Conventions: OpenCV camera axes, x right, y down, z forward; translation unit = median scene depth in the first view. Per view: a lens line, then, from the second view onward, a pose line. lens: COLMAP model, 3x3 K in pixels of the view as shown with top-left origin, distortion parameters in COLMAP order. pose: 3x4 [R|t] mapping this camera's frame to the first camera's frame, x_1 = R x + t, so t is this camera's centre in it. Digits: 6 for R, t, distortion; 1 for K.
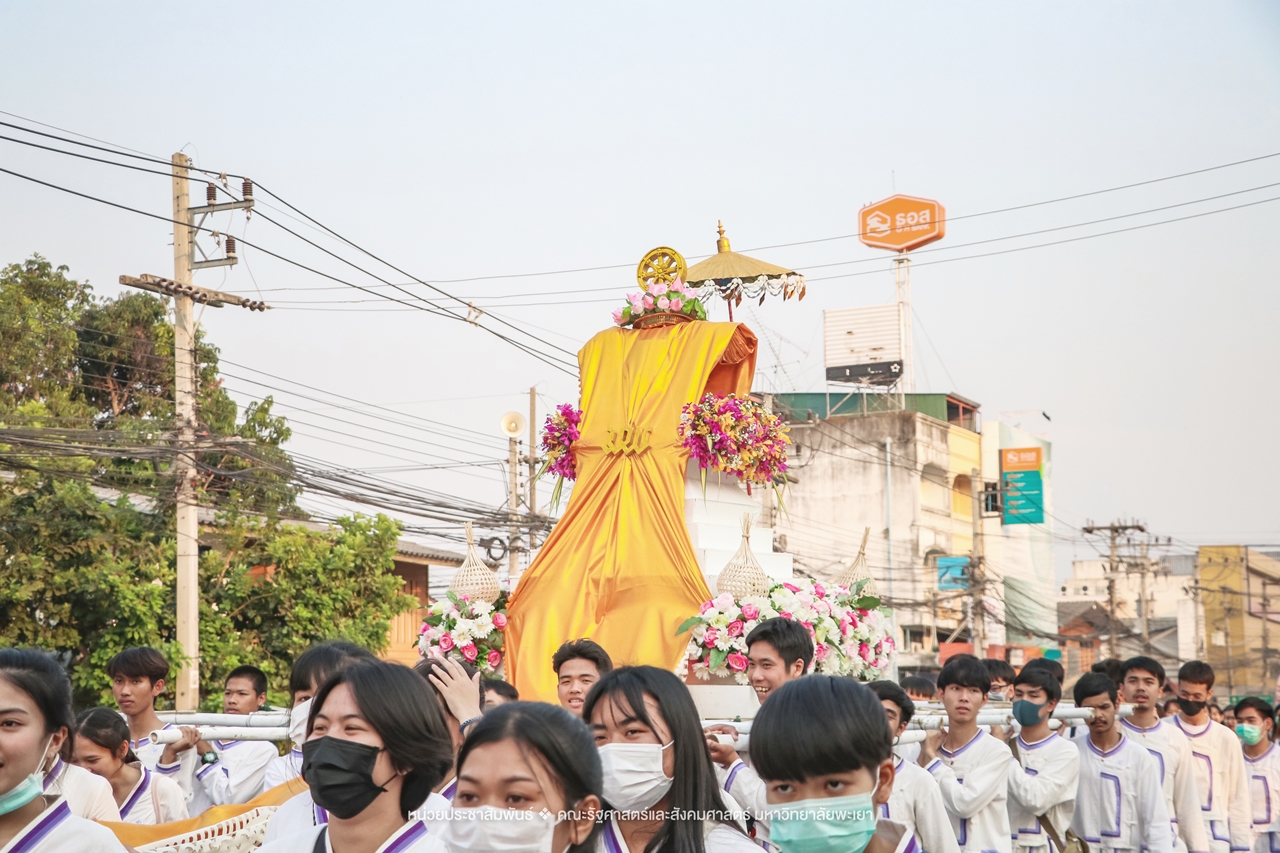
lens RADIAL K [[2535.7, 0, 635.4], [0, 2535.7, 438.8], [0, 0, 1]] dist [0.319782, 0.000000]
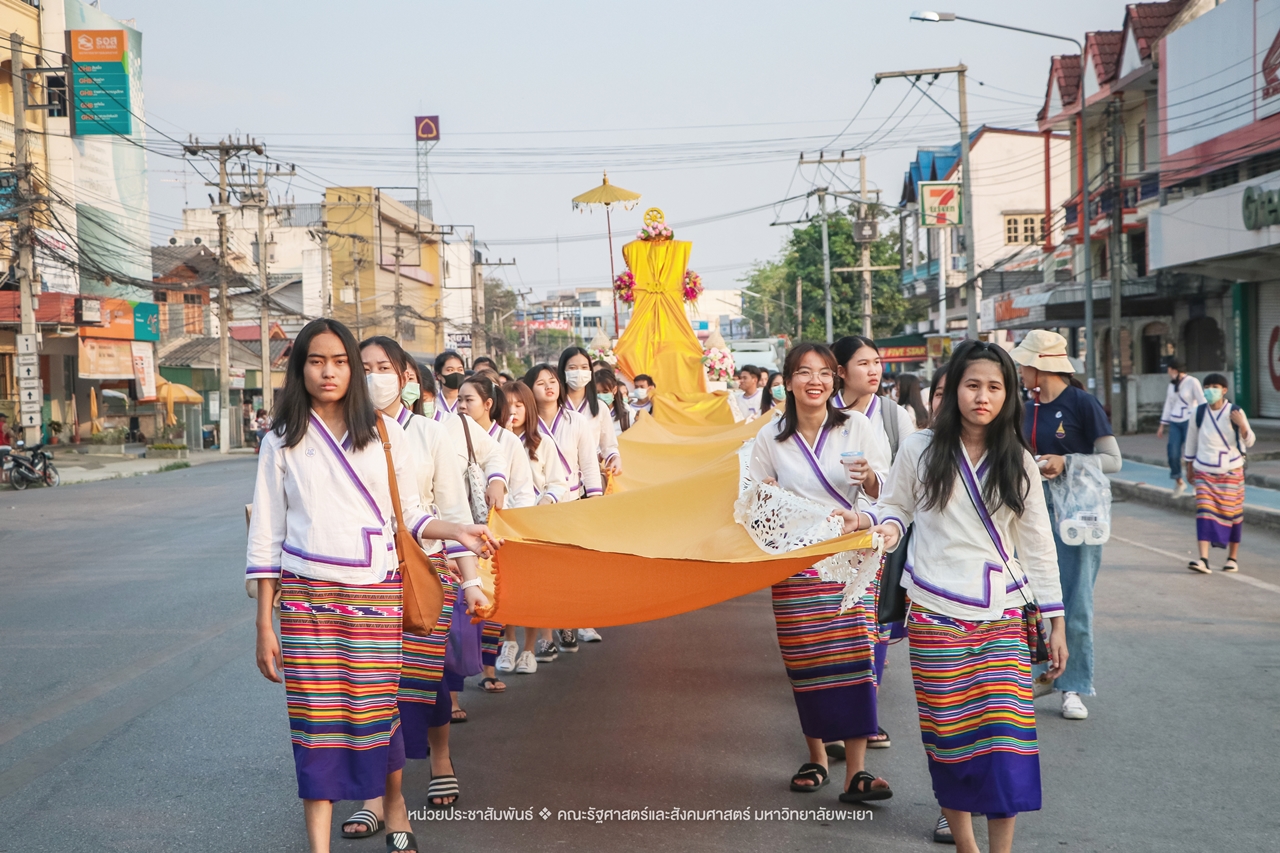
lens RADIAL K [[2535.7, 0, 632.4], [0, 2535.7, 432.3], [0, 0, 1]] dist [0.319782, 0.000000]
pose [[0.944065, -0.020516, 0.329119, 0.044113], [-0.020740, 0.992393, 0.121353, 0.023097], [-0.329105, -0.121391, 0.936458, 0.211834]]
